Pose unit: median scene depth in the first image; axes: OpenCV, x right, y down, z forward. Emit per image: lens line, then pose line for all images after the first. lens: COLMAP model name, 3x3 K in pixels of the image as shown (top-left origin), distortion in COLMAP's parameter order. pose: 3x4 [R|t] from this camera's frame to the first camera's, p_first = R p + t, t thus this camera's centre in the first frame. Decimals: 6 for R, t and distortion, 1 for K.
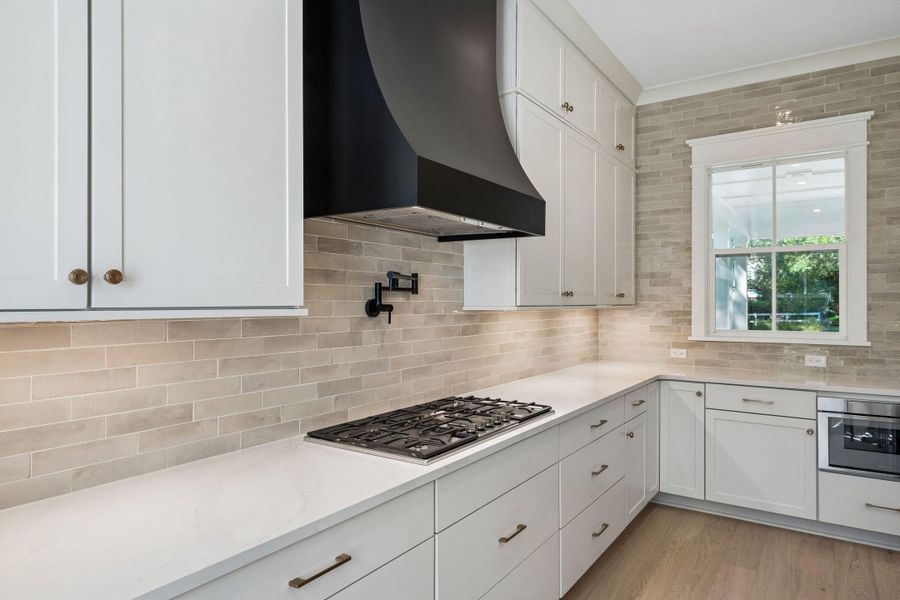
lens RADIAL K [[553.7, 0, 450.8], [0, 553.7, 301.9], [0, 0, 1]] dist [-0.001246, -0.003702]
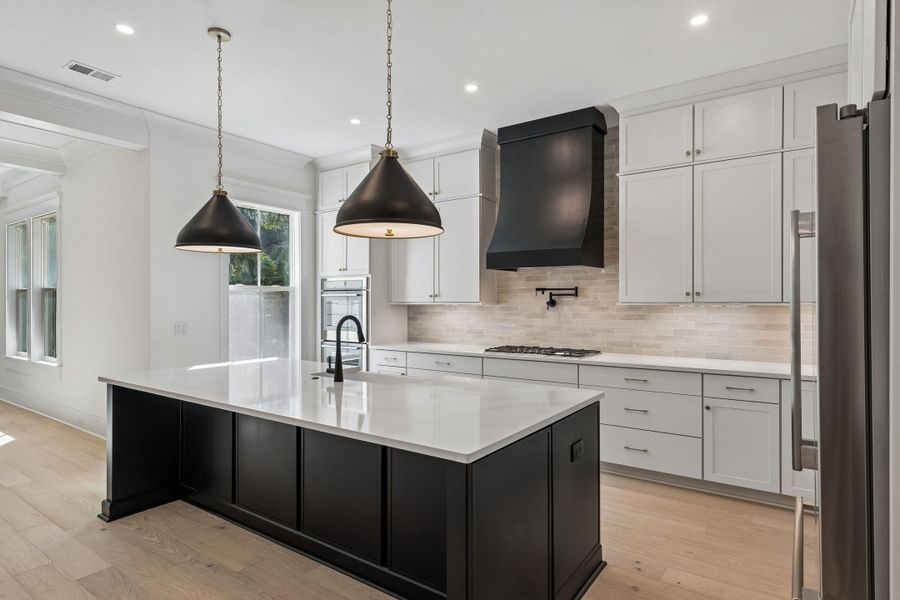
lens RADIAL K [[499.2, 0, 447.1], [0, 499.2, 301.6], [0, 0, 1]] dist [0.003870, 0.000569]
pose [[-0.023961, 0.000742, -0.999713, 1.596854], [0.004749, 0.999989, 0.000628, 0.001006], [0.999702, -0.004732, -0.023964, 0.491718]]
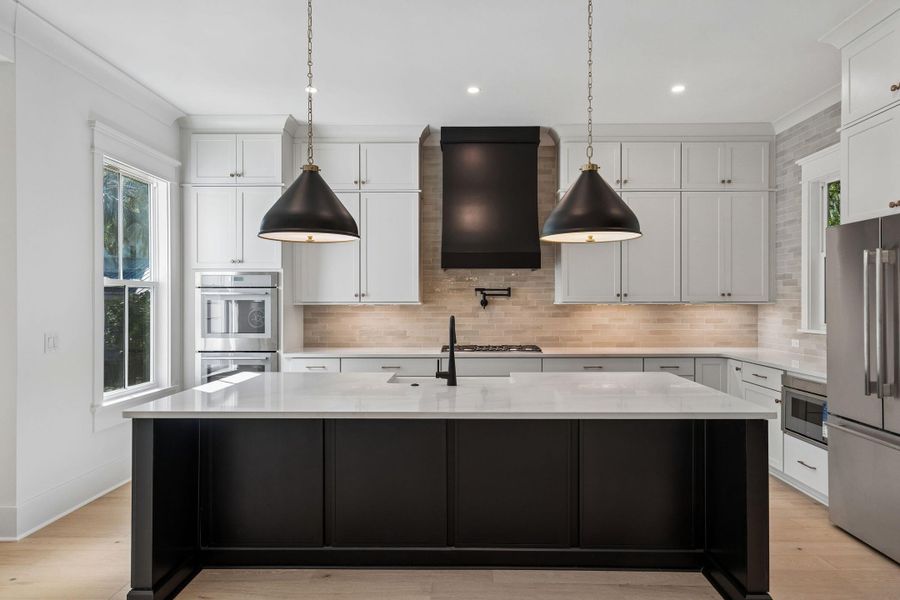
lens RADIAL K [[553.7, 0, 452.0], [0, 553.7, 301.0], [0, 0, 1]] dist [-0.001246, -0.003702]
pose [[0.547980, -0.001524, -0.836490, 1.472011], [0.003445, 0.999994, 0.000435, 0.001005], [0.836484, -0.003120, 0.547982, -0.367072]]
